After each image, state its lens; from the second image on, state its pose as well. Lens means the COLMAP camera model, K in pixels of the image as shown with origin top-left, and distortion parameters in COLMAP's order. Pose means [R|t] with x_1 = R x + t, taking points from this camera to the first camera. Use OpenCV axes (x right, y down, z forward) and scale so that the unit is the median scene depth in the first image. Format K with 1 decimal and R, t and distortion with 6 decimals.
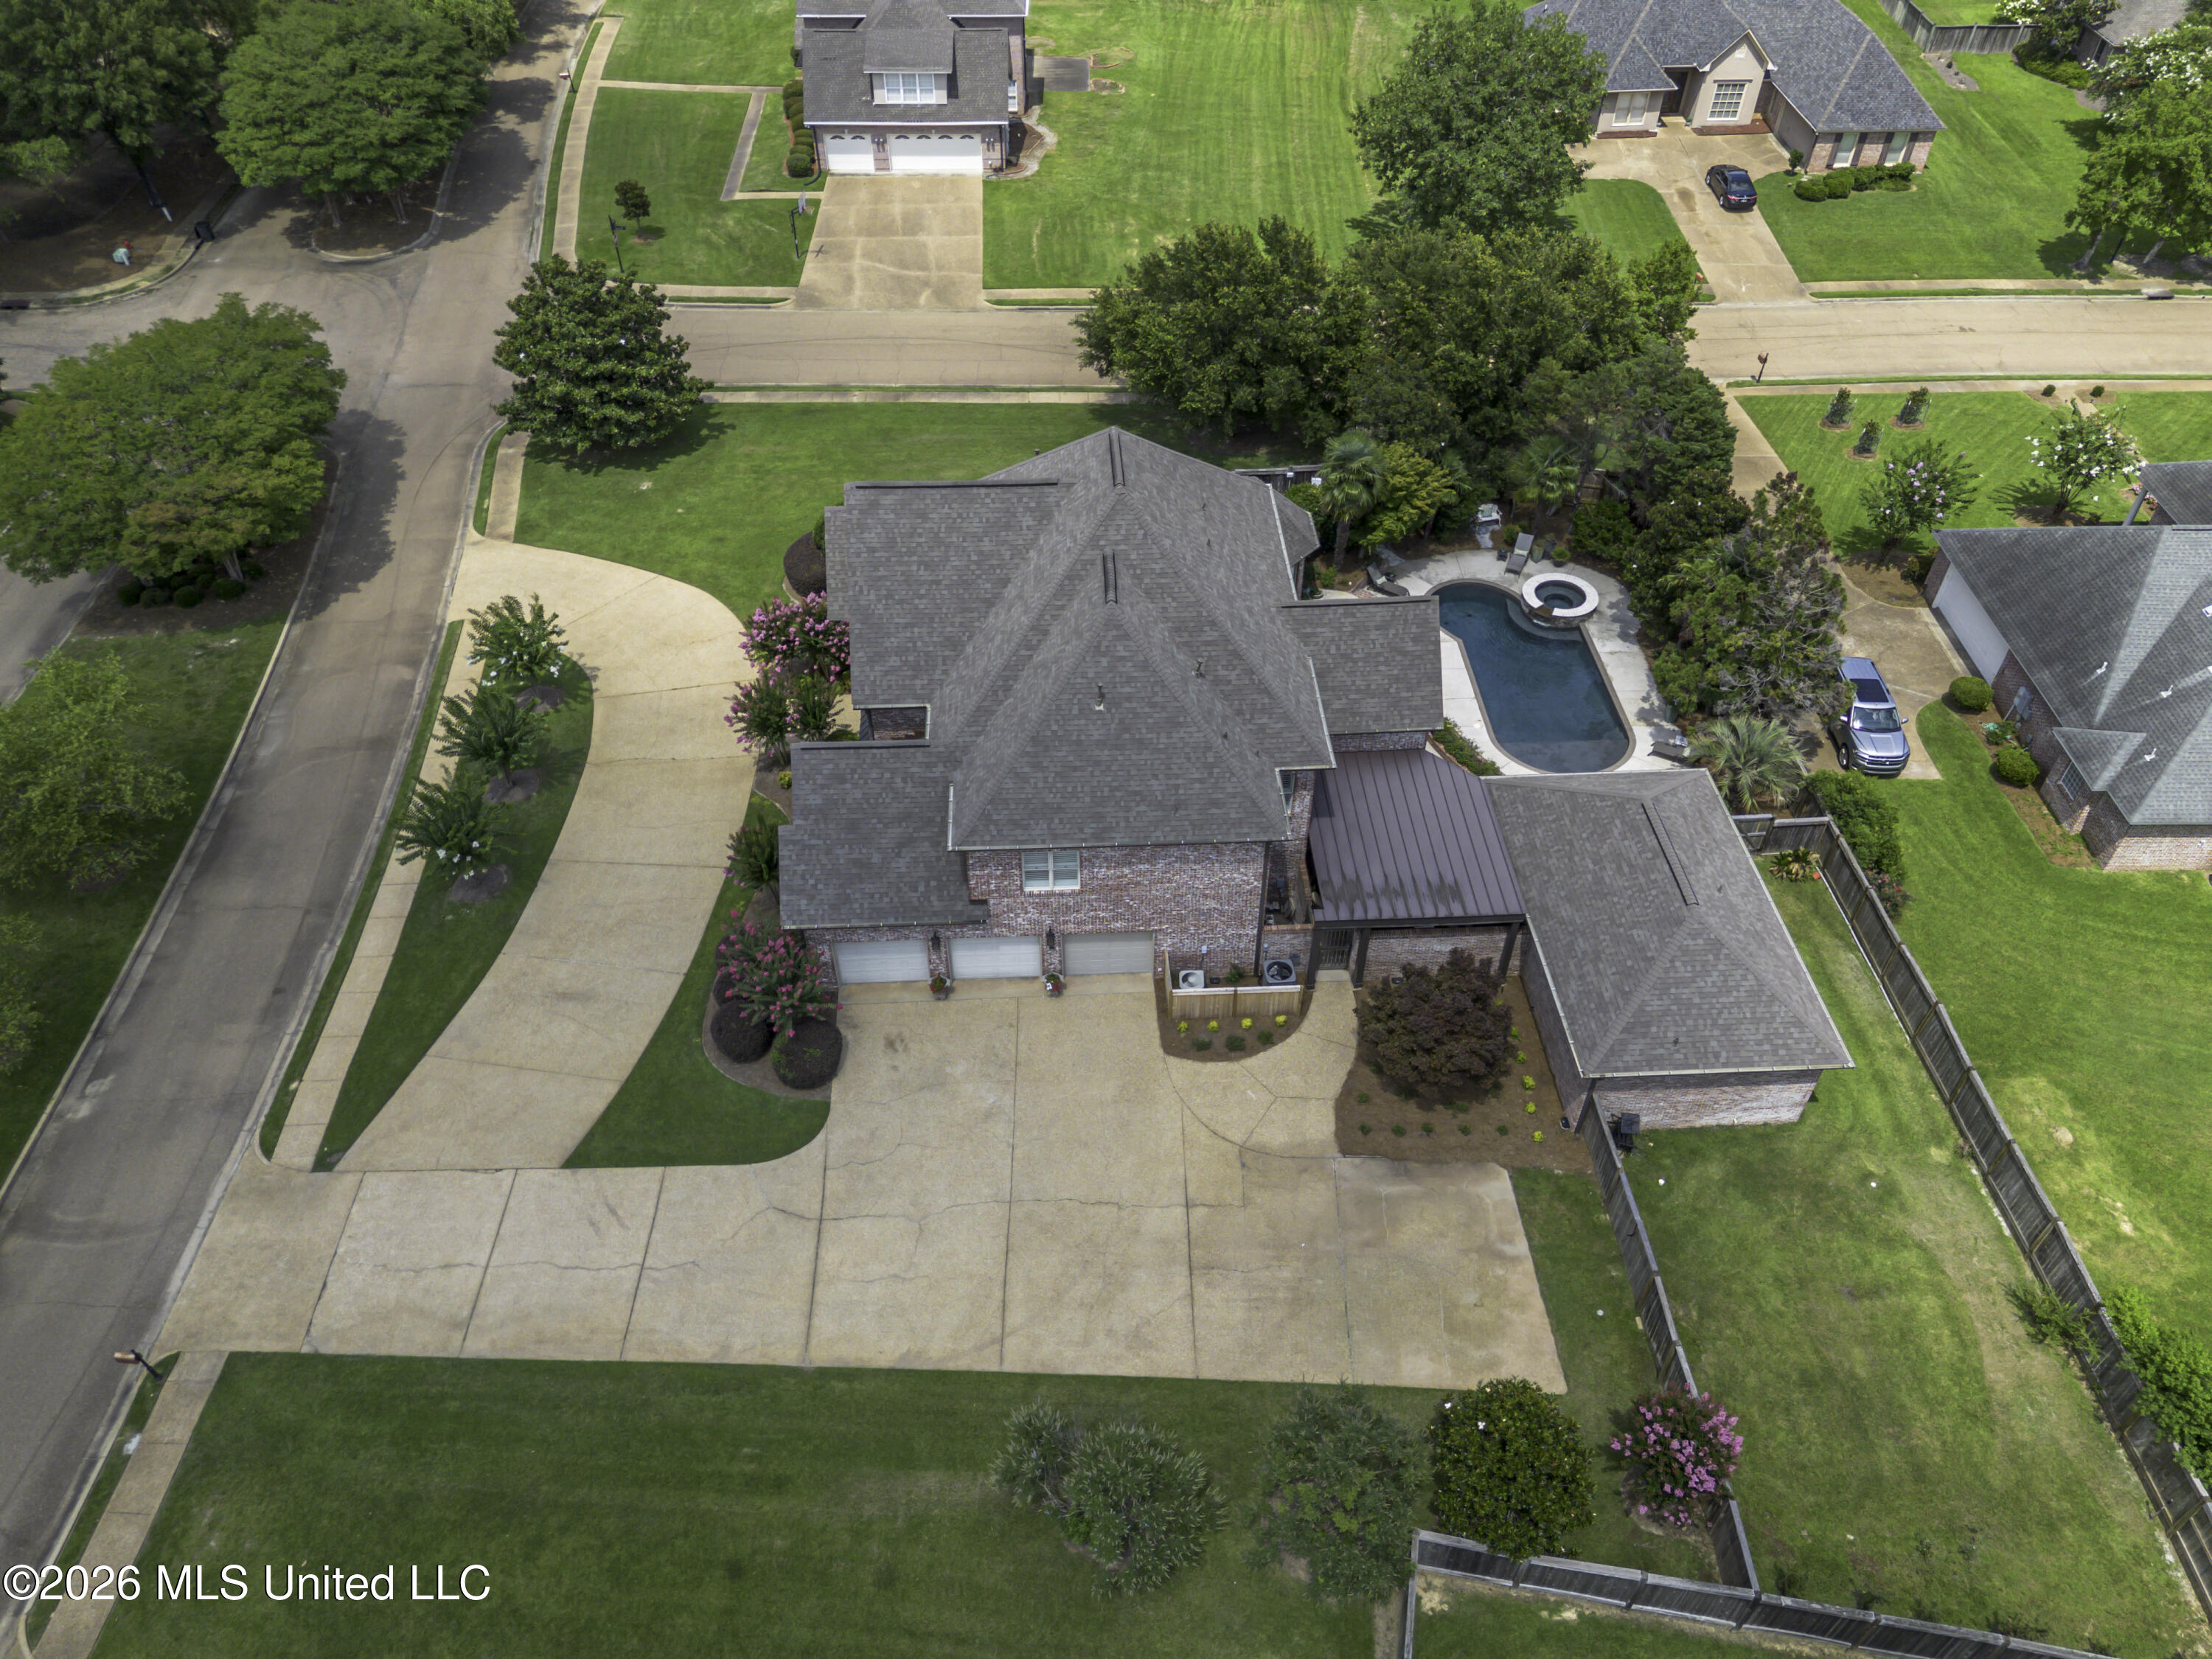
lens RADIAL K [[1576.4, 0, 1099.8], [0, 1576.4, 829.4], [0, 0, 1]] dist [0.058660, -0.040792]
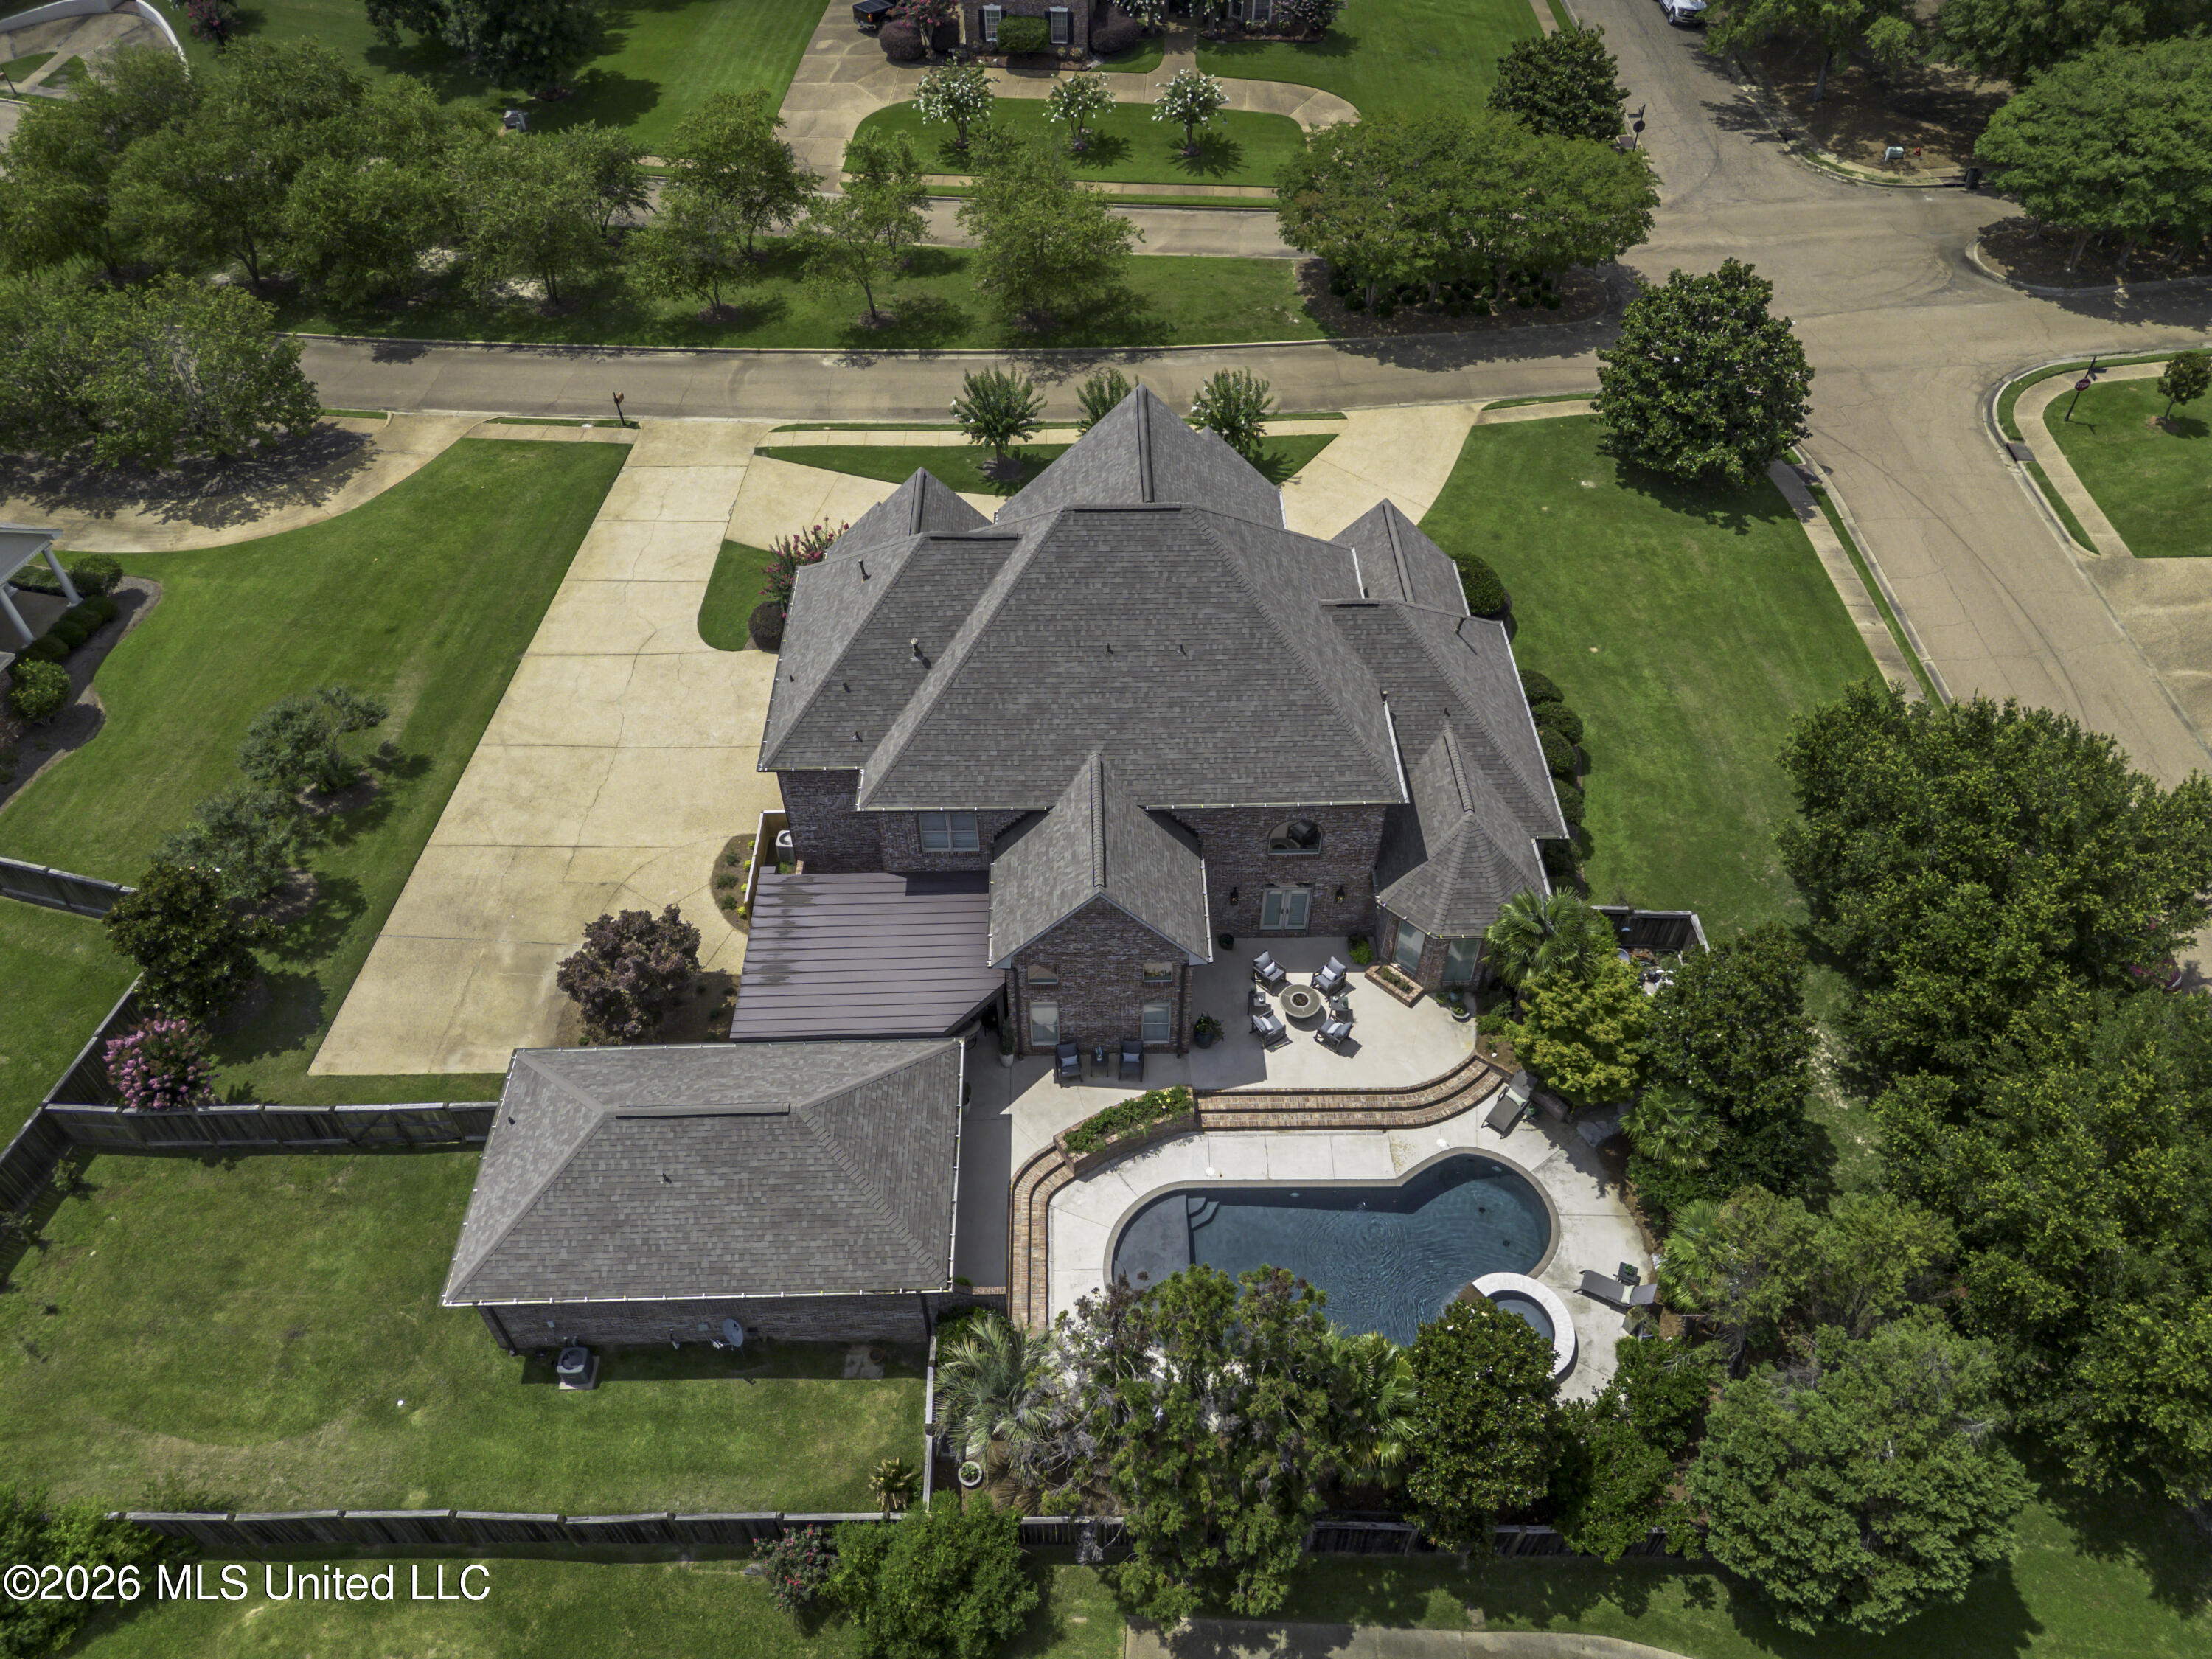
lens RADIAL K [[1576.4, 0, 1101.4], [0, 1576.4, 823.4], [0, 0, 1]] dist [0.058660, -0.040792]
pose [[-0.028423, 0.719312, -0.694105, 0.439532], [-0.691756, 0.487097, 0.533113, -0.349505], [0.721572, 0.495304, 0.483744, 0.351096]]
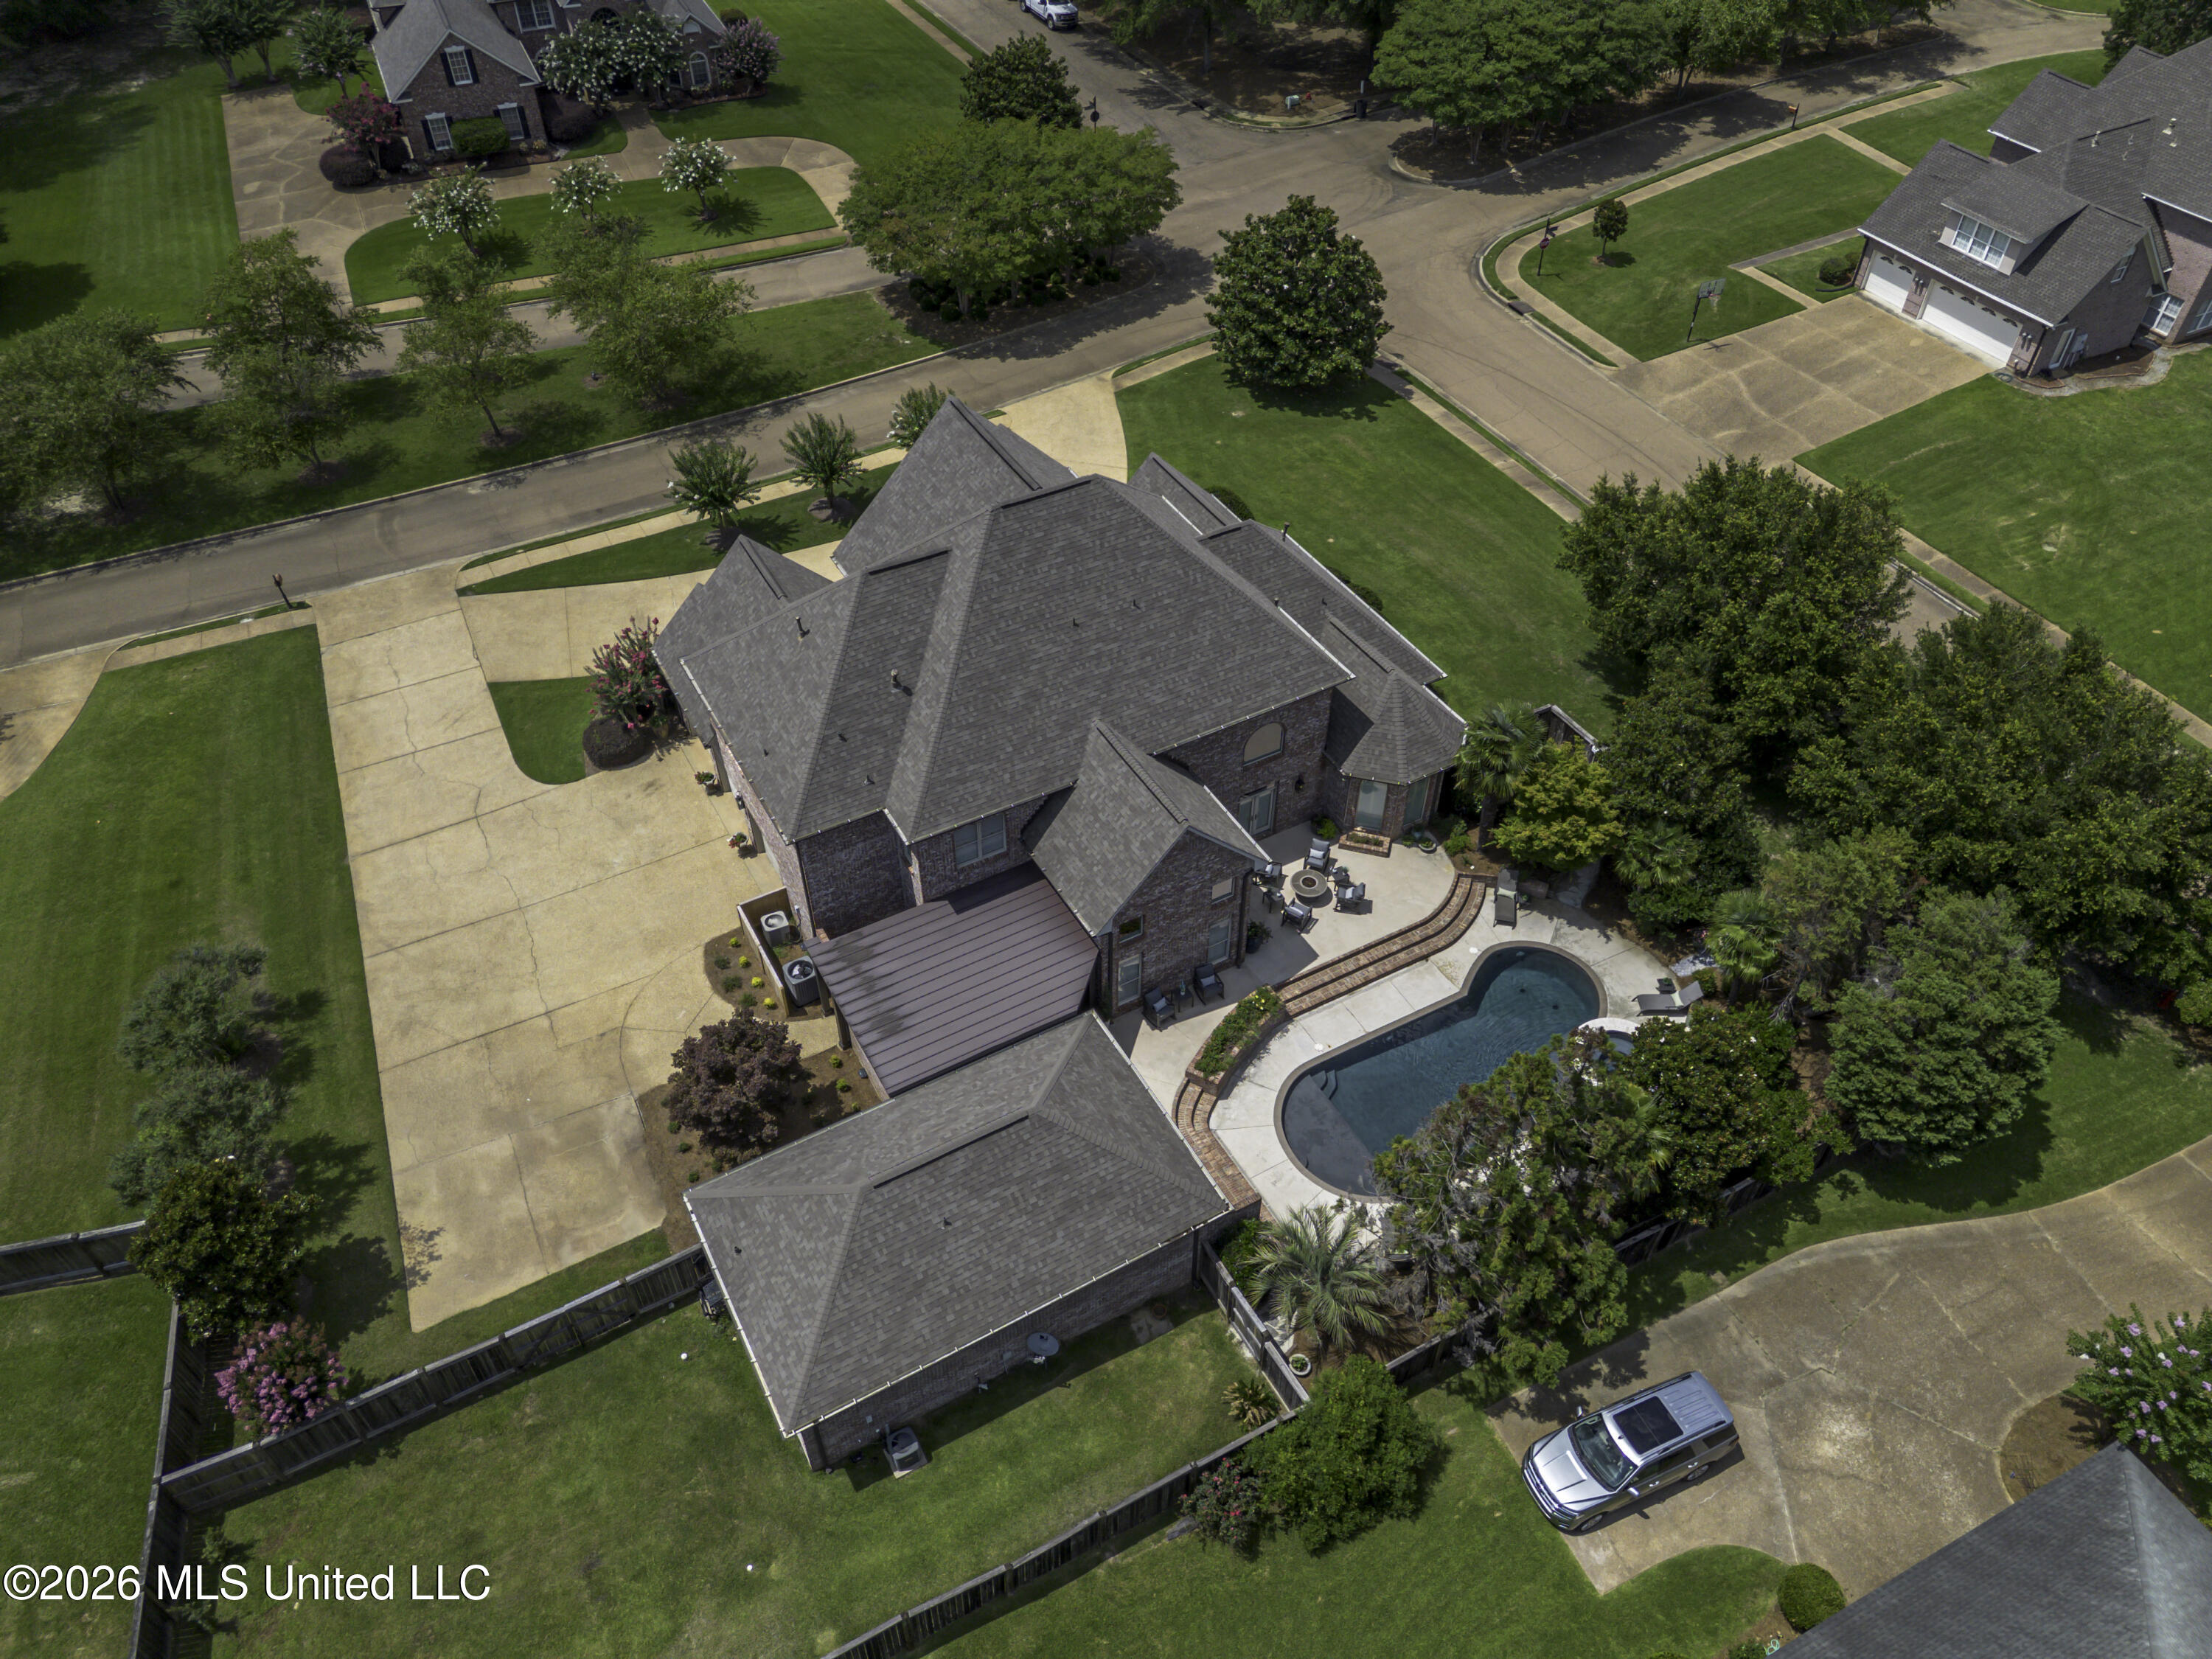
lens RADIAL K [[1576.4, 0, 1104.8], [0, 1576.4, 823.8], [0, 0, 1]] dist [0.058660, -0.040792]
pose [[0.443263, 0.624550, -0.643005, 0.441114], [-0.619810, 0.731760, 0.283484, -0.215182], [0.647575, 0.272883, 0.711464, 0.210414]]
